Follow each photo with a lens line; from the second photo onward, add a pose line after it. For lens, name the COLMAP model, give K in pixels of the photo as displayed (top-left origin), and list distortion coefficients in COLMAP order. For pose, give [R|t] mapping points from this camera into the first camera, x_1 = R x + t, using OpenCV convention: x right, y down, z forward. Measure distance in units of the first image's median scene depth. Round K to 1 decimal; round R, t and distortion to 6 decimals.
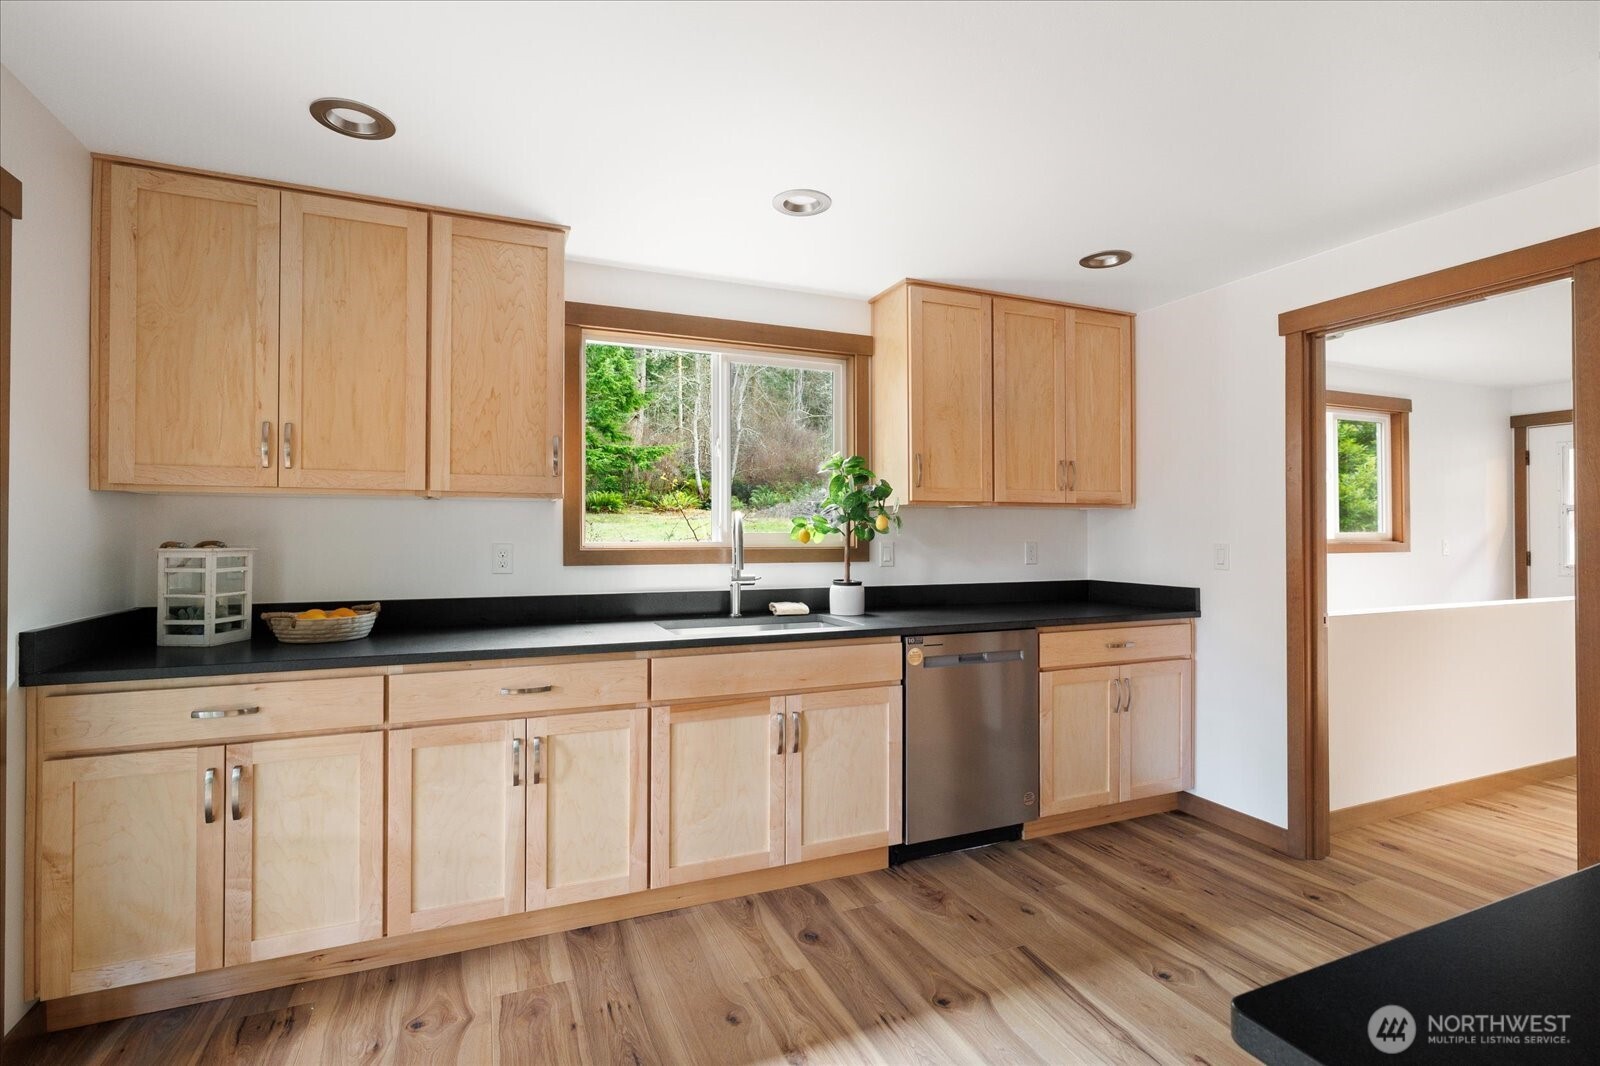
lens RADIAL K [[759.4, 0, 851.6], [0, 759.4, 527.4], [0, 0, 1]] dist [-0.004358, 0.001016]
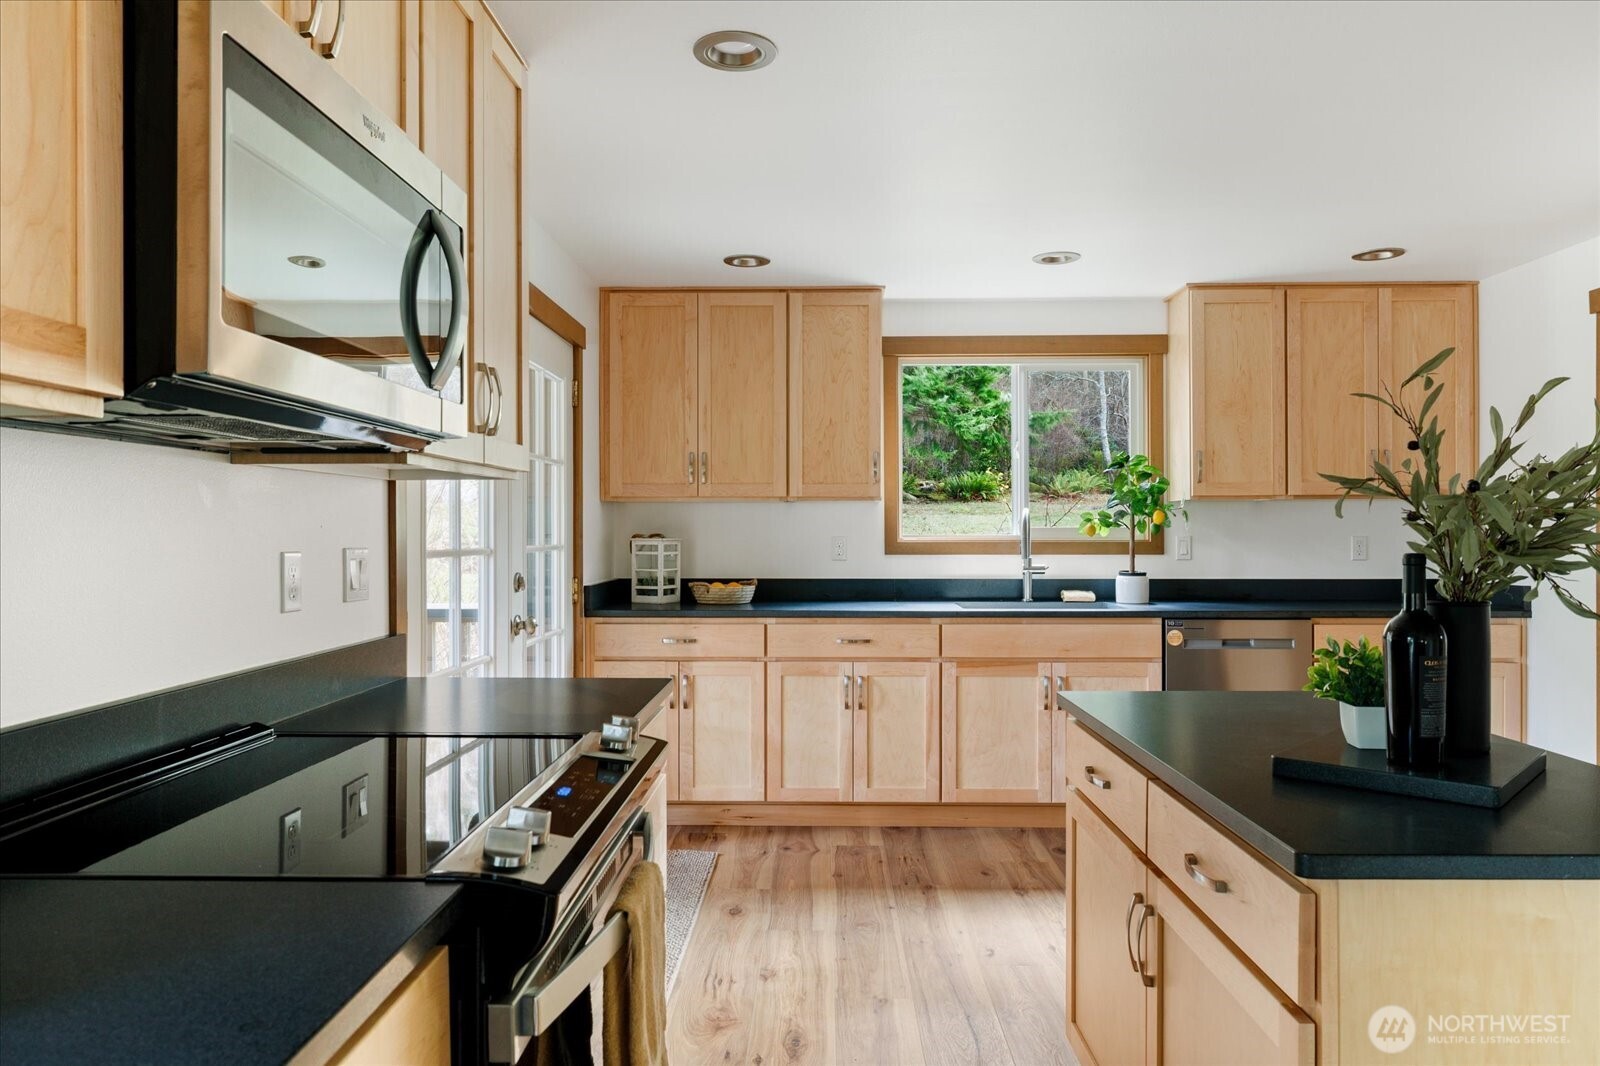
lens RADIAL K [[1125.2, 0, 800.0], [0, 1125.2, 533.0], [0, 0, 1]] dist [0.006885, 0.000811]
pose [[0.887460, -0.000544, -0.460885, 0.392448], [0.006012, 0.999928, 0.010397, -0.004192], [0.460846, -0.011998, 0.887399, -0.785744]]
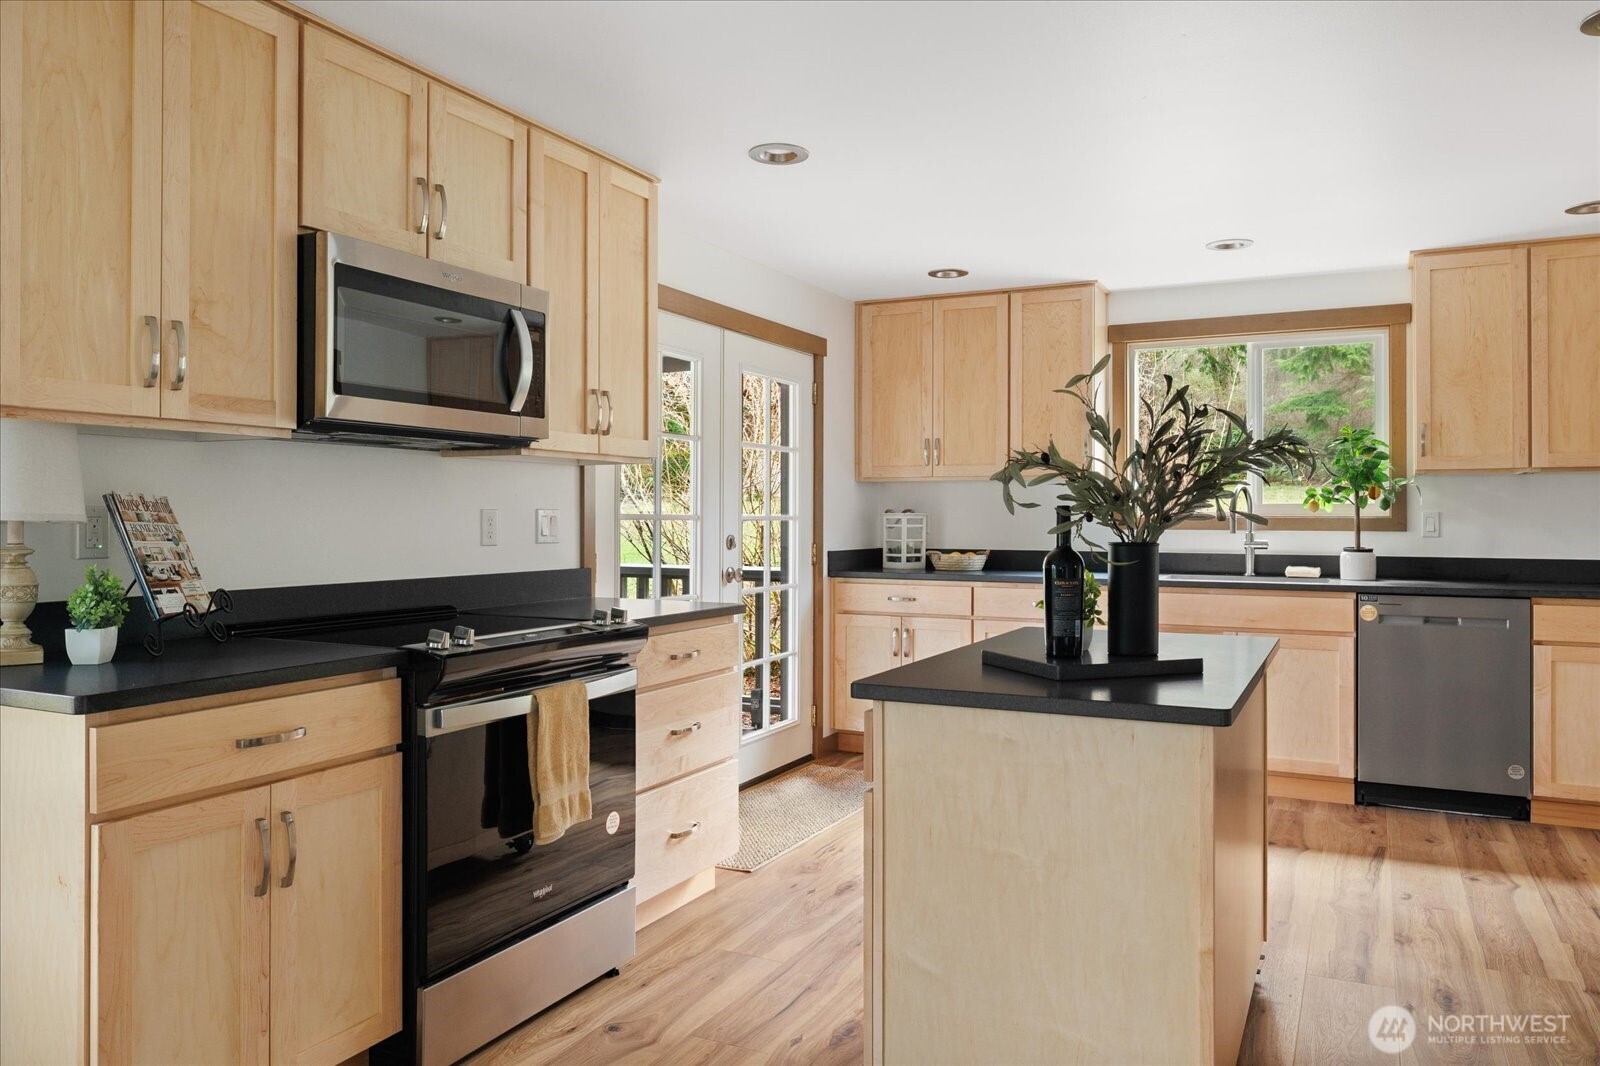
lens RADIAL K [[1149.2, 0, 730.4], [0, 1149.2, 516.2], [0, 0, 1]] dist [0.002599, 0.001609]
pose [[0.579934, 0.001113, -0.814663, 0.998212], [0.004221, 0.999982, 0.004371, 0.020036], [0.814653, -0.005973, 0.579918, -0.796039]]
